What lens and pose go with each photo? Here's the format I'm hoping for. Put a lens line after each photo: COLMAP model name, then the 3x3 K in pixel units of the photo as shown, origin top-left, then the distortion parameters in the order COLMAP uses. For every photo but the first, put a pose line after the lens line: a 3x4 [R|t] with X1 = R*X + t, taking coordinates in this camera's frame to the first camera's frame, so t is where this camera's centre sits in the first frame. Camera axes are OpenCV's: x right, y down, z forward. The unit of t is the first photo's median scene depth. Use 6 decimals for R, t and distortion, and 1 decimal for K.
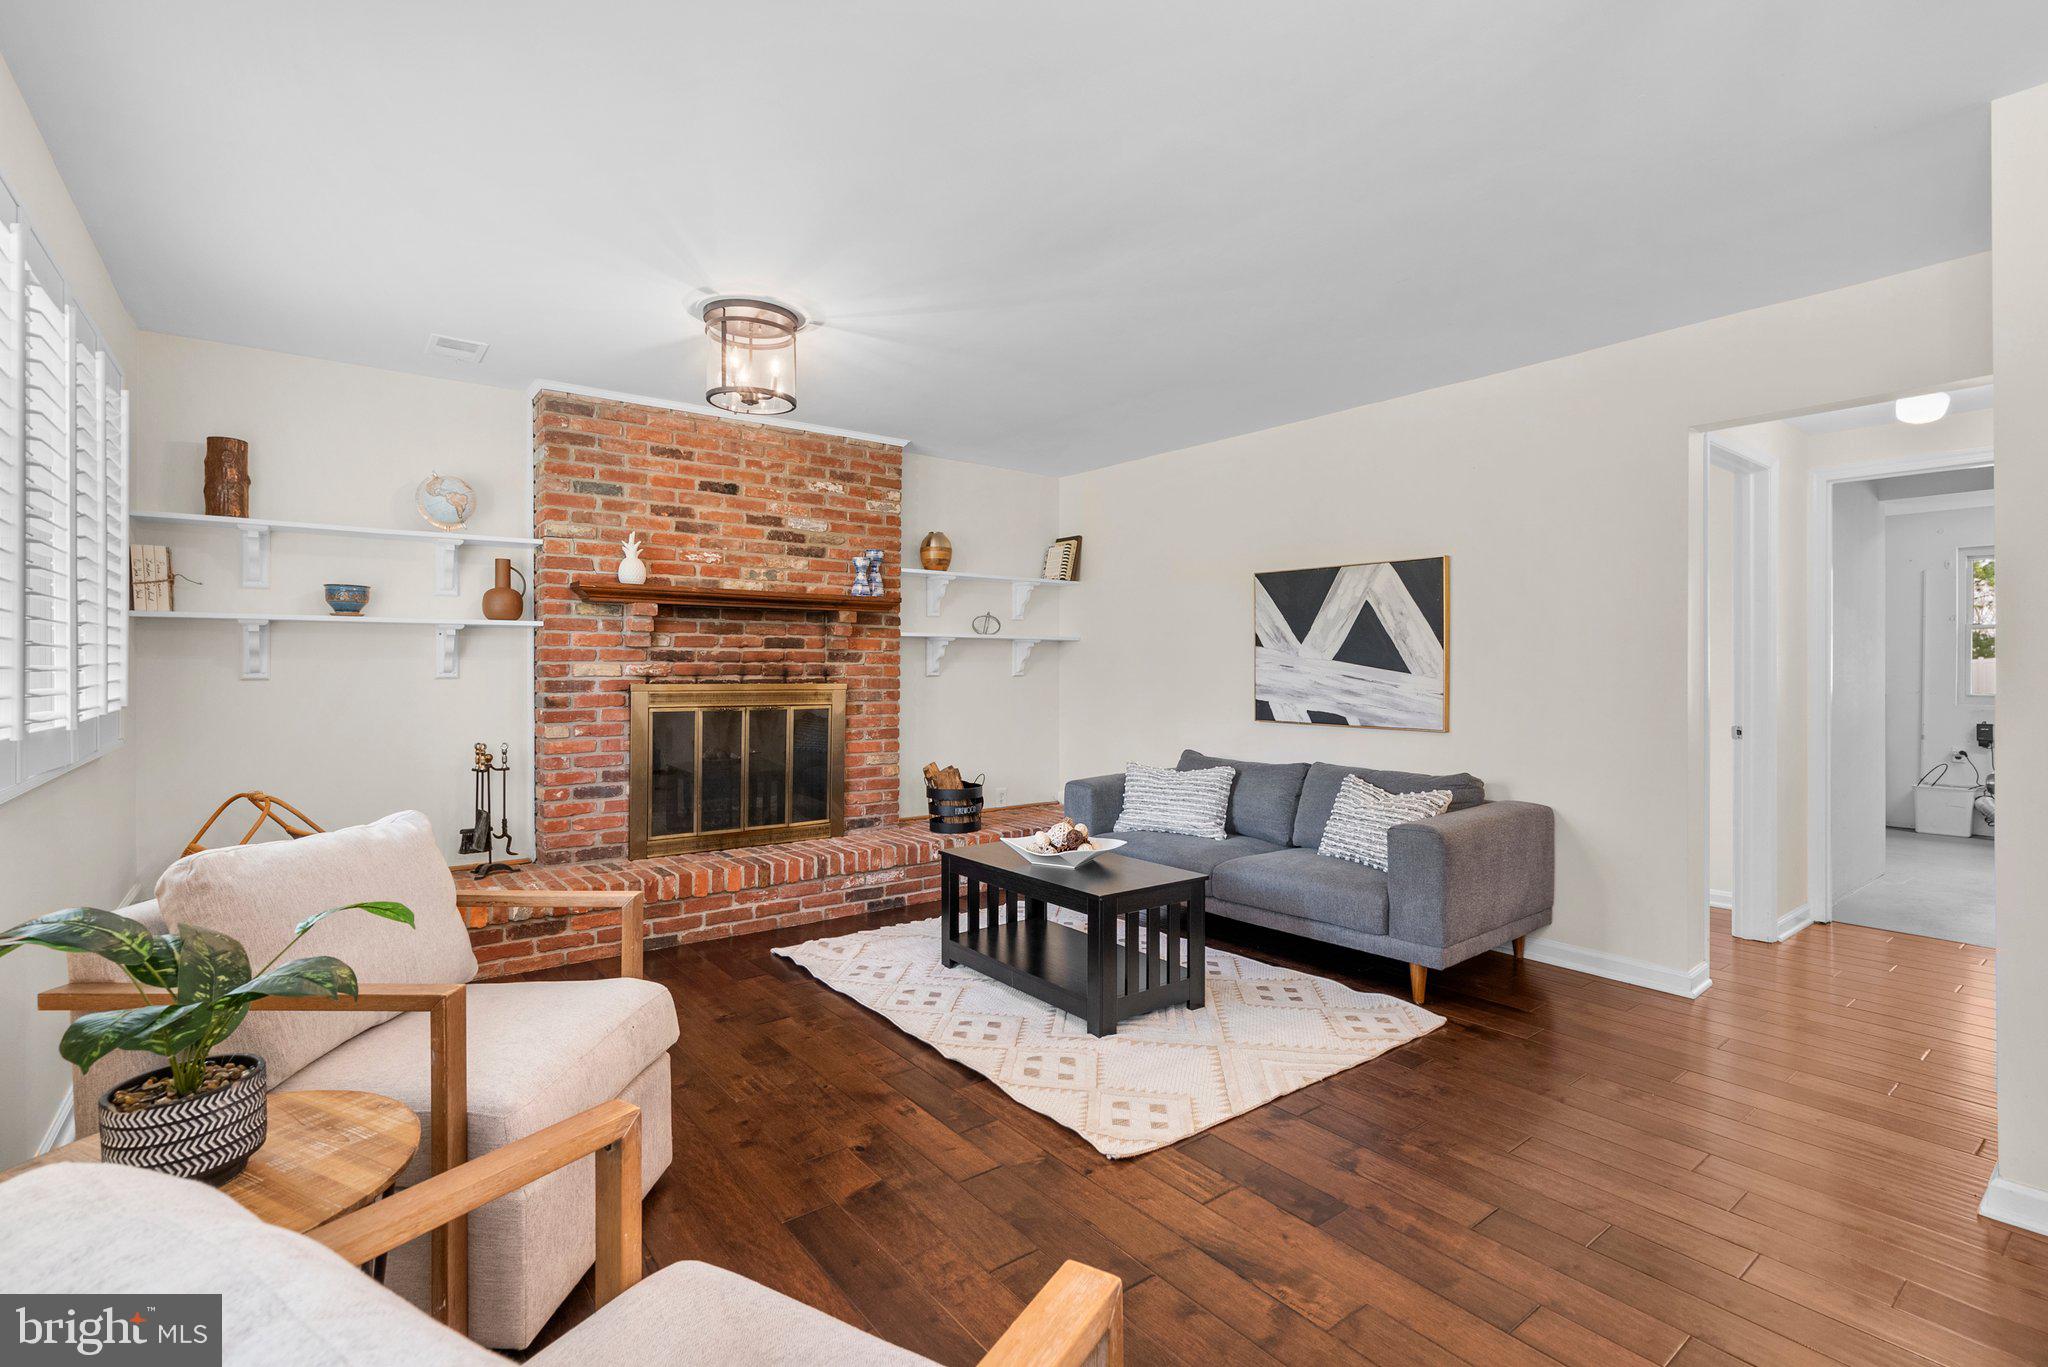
lens RADIAL K [[939.9, 0, 1029.8], [0, 939.9, 674.4], [0, 0, 1]] dist [-0.007539, 0.002929]
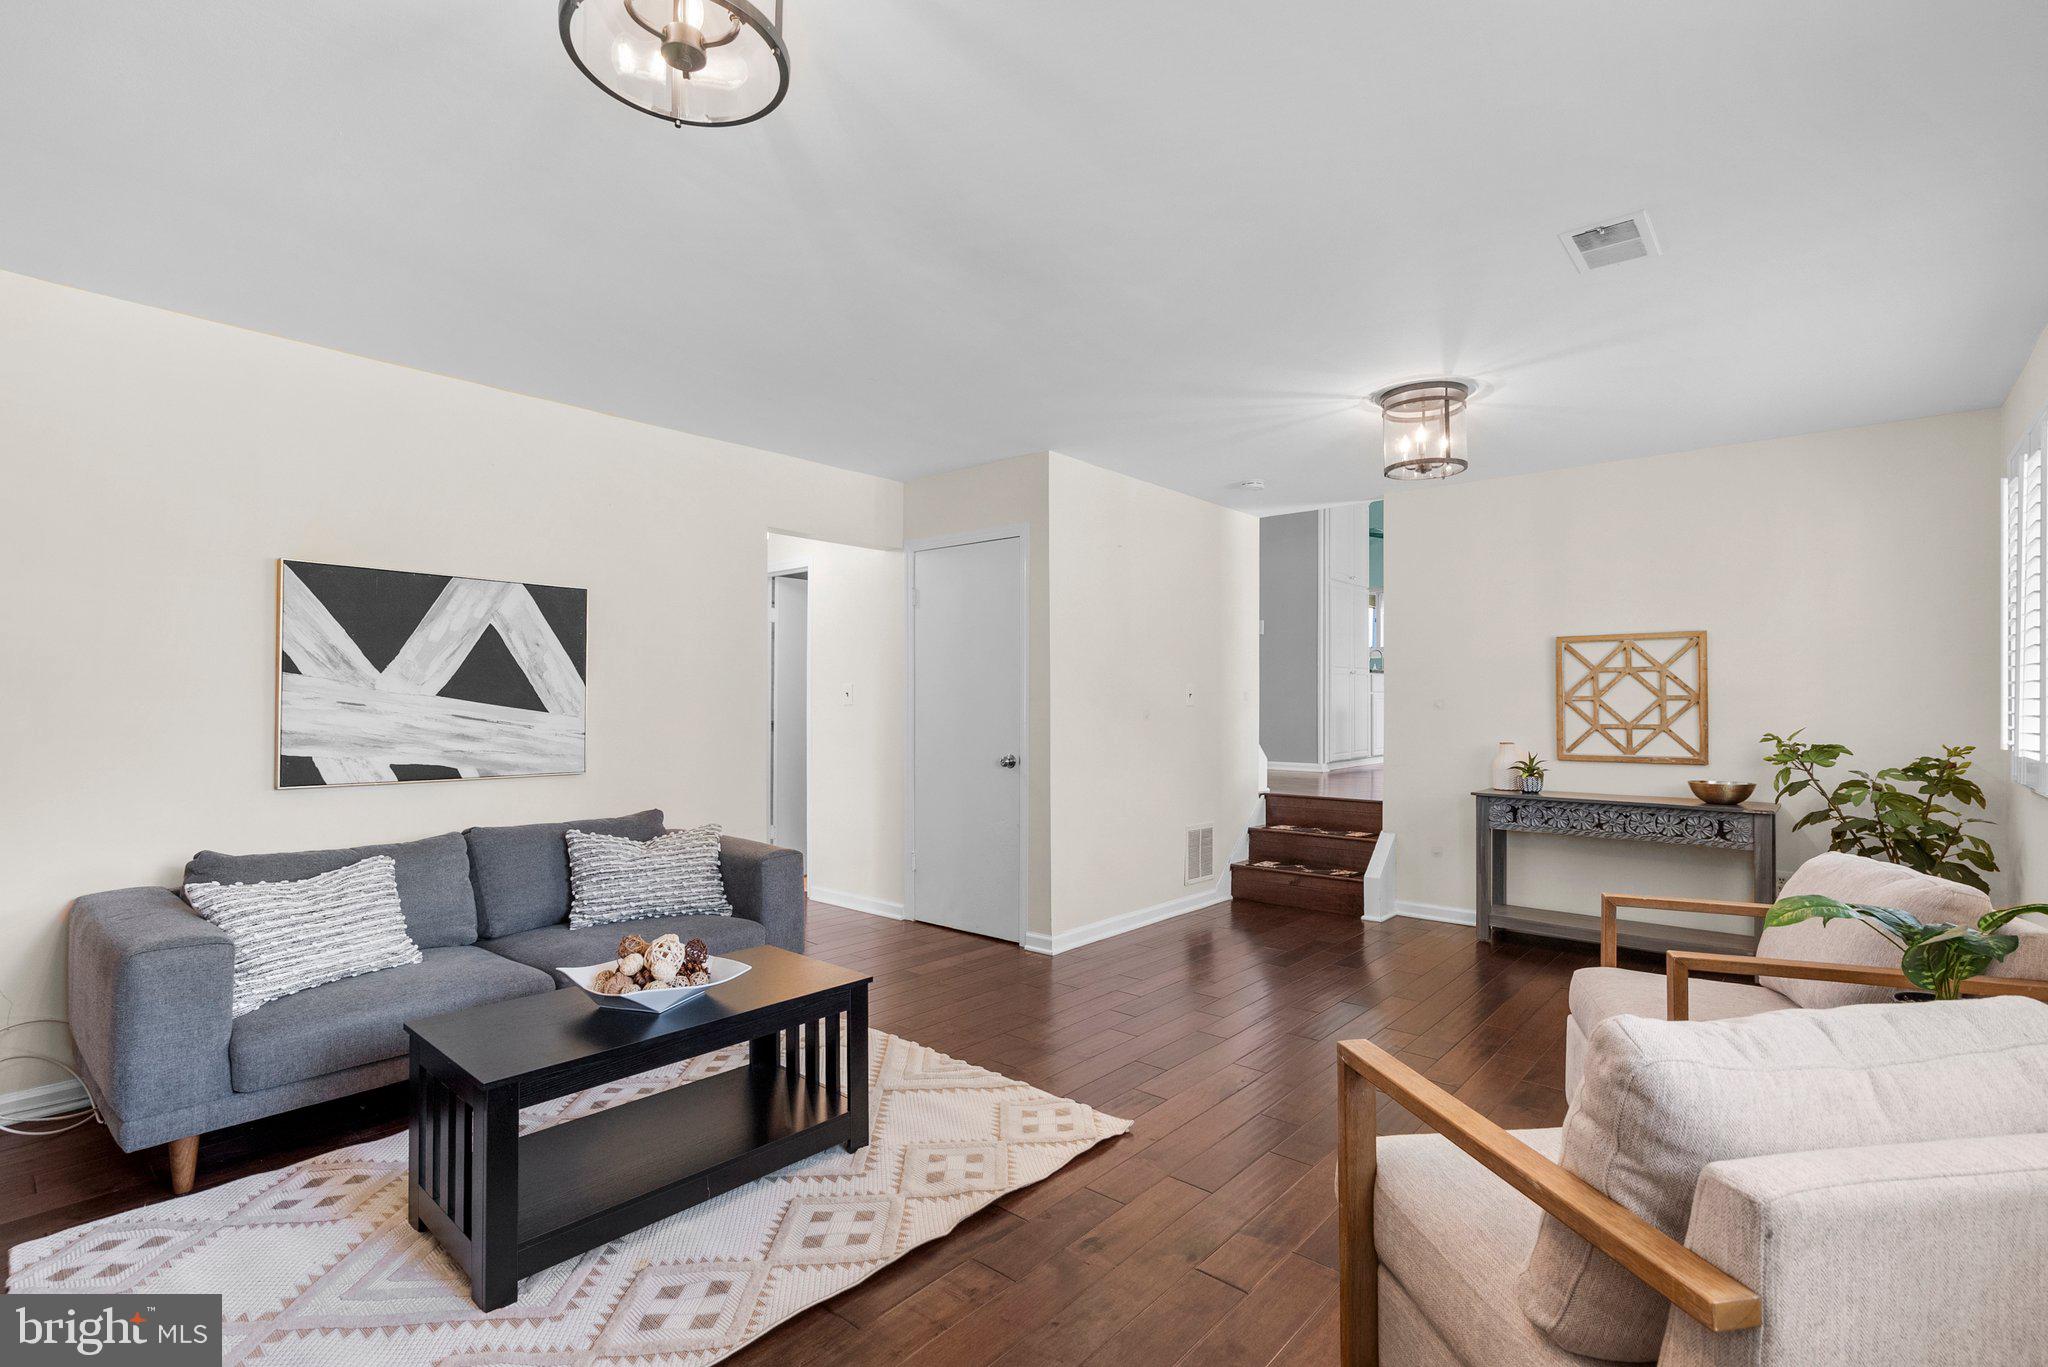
lens RADIAL K [[939.9, 0, 1023.6], [0, 939.9, 688.9], [0, 0, 1]] dist [-0.007539, 0.002929]
pose [[-0.183154, 0.013753, 0.982988, -0.553381], [0.005568, 0.999901, -0.012952, -0.008829], [-0.983068, 0.003101, -0.183213, 0.710399]]
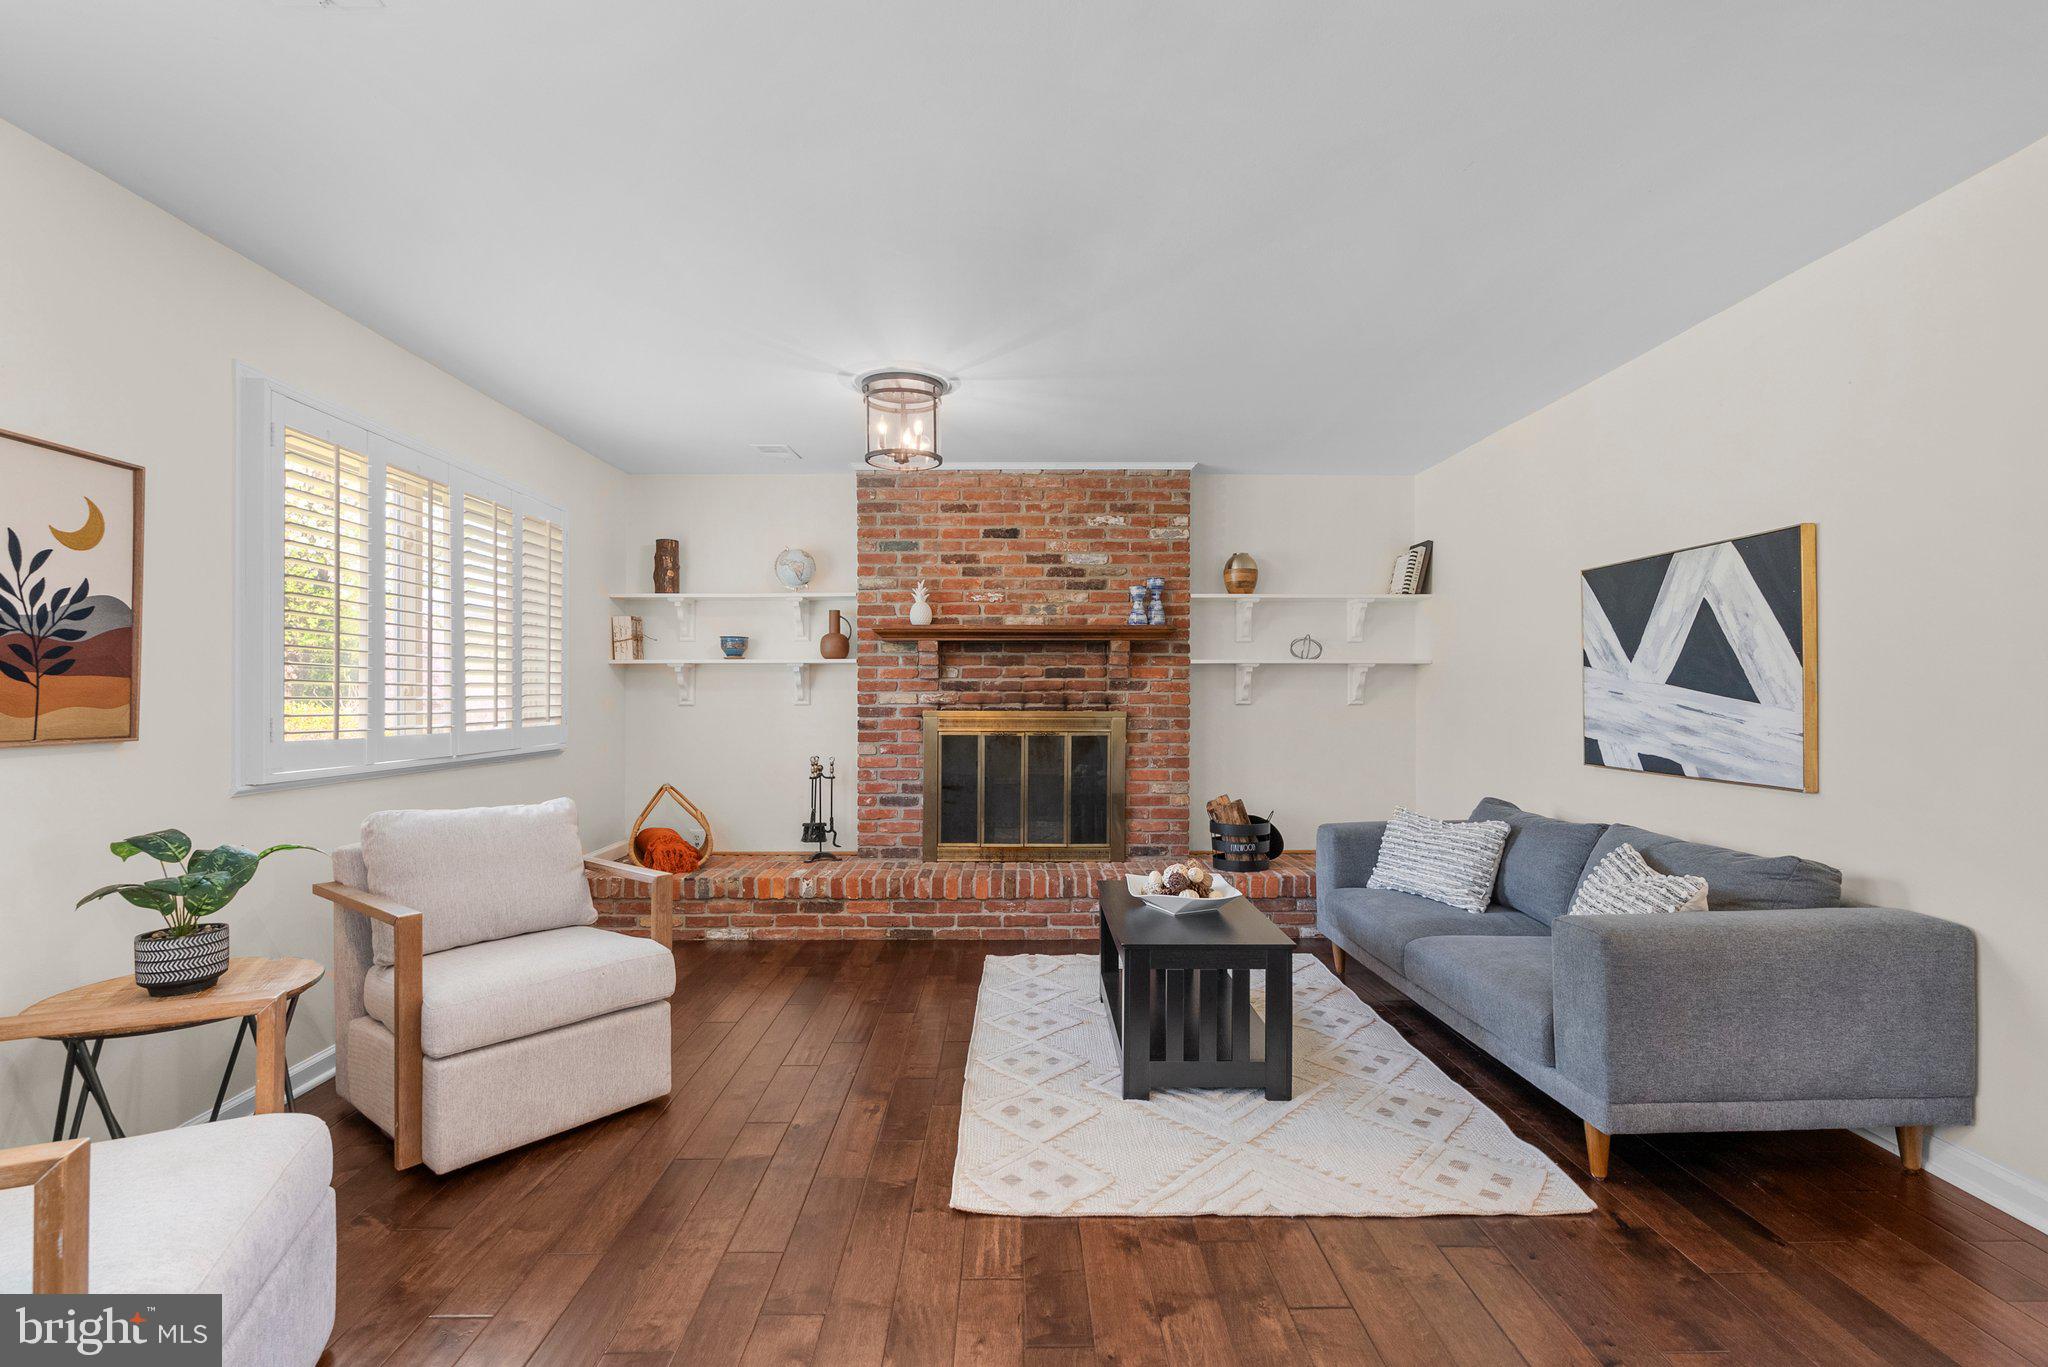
lens RADIAL K [[939.9, 0, 1028.7], [0, 939.9, 695.3], [0, 0, 1]] dist [-0.007539, 0.002929]
pose [[0.799613, -0.002726, -0.600509, 0.386135], [-0.001883, 0.999973, -0.007048, -0.000650], [0.600512, 0.006767, 0.799587, 0.145980]]
